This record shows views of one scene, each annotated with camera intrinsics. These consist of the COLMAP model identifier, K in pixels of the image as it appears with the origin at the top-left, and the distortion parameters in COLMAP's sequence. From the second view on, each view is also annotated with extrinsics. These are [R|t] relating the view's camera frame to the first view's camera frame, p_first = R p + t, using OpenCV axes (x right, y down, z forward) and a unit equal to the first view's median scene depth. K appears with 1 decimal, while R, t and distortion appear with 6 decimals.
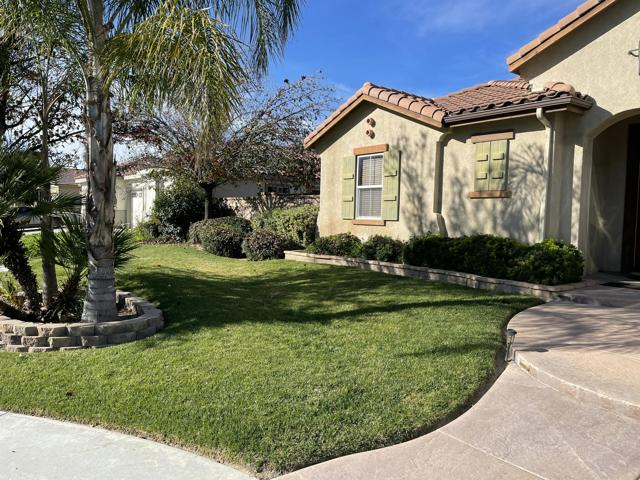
lens RADIAL K [[481.7, 0, 316.5], [0, 481.7, 239.0], [0, 0, 1]] dist [0.074459, -0.087682]
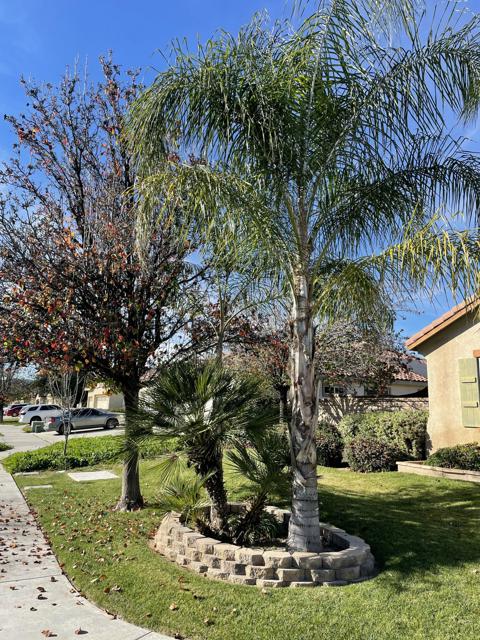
lens RADIAL K [[481.7, 0, 234.5], [0, 481.7, 315.0], [0, 0, 1]] dist [0.074459, -0.087682]
pose [[0.983110, -0.035168, -0.179605, -0.247991], [-0.009980, 0.969603, -0.244481, -0.020903], [0.182743, 0.242144, 0.952875, -0.005759]]
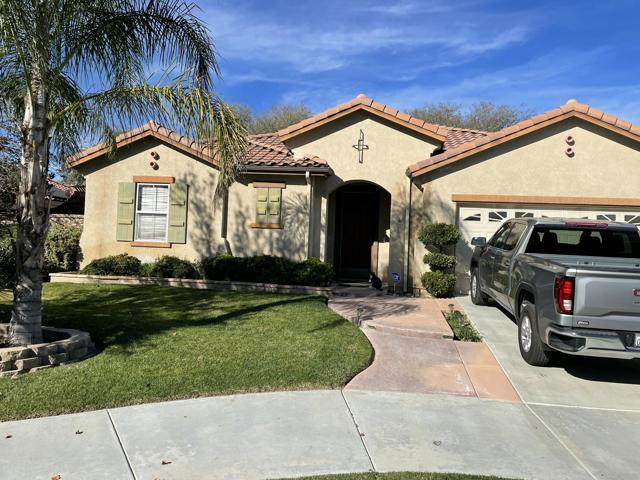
lens RADIAL K [[481.7, 0, 324.9], [0, 481.7, 240.1], [0, 0, 1]] dist [0.074459, -0.087682]
pose [[0.722198, 0.016349, 0.691494, -0.438879], [0.010857, 0.999330, -0.034966, -0.001518], [-0.691602, 0.032760, 0.721536, -0.091669]]
